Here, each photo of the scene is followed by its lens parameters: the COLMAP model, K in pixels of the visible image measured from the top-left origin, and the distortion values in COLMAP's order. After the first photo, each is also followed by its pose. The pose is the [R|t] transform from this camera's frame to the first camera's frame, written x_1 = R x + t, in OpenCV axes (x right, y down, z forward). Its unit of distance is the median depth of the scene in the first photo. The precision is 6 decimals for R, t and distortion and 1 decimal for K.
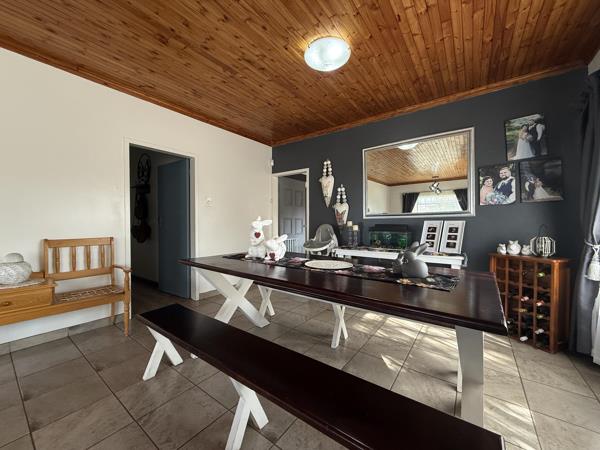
lens RADIAL K [[237.4, 0, 299.4], [0, 237.4, 225.0], [0, 0, 1]] dist [0.000486, 0.000240]
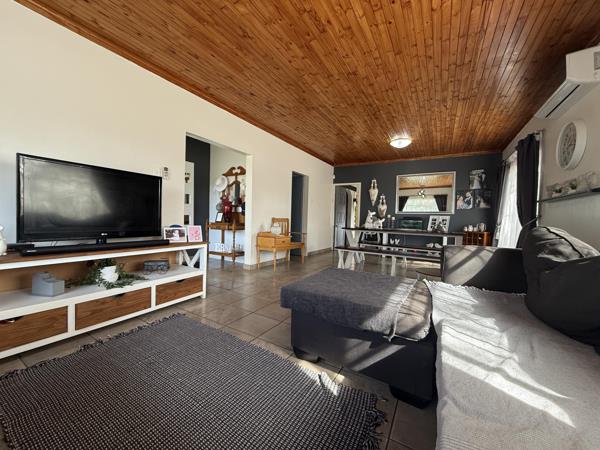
lens RADIAL K [[237.4, 0, 299.4], [0, 237.4, 225.0], [0, 0, 1]] dist [0.000486, 0.000240]
pose [[0.994688, 0.030185, 0.098413, -0.858771], [-0.032275, 0.999285, 0.019718, 0.064371], [-0.097748, -0.022789, 0.994950, -0.994522]]
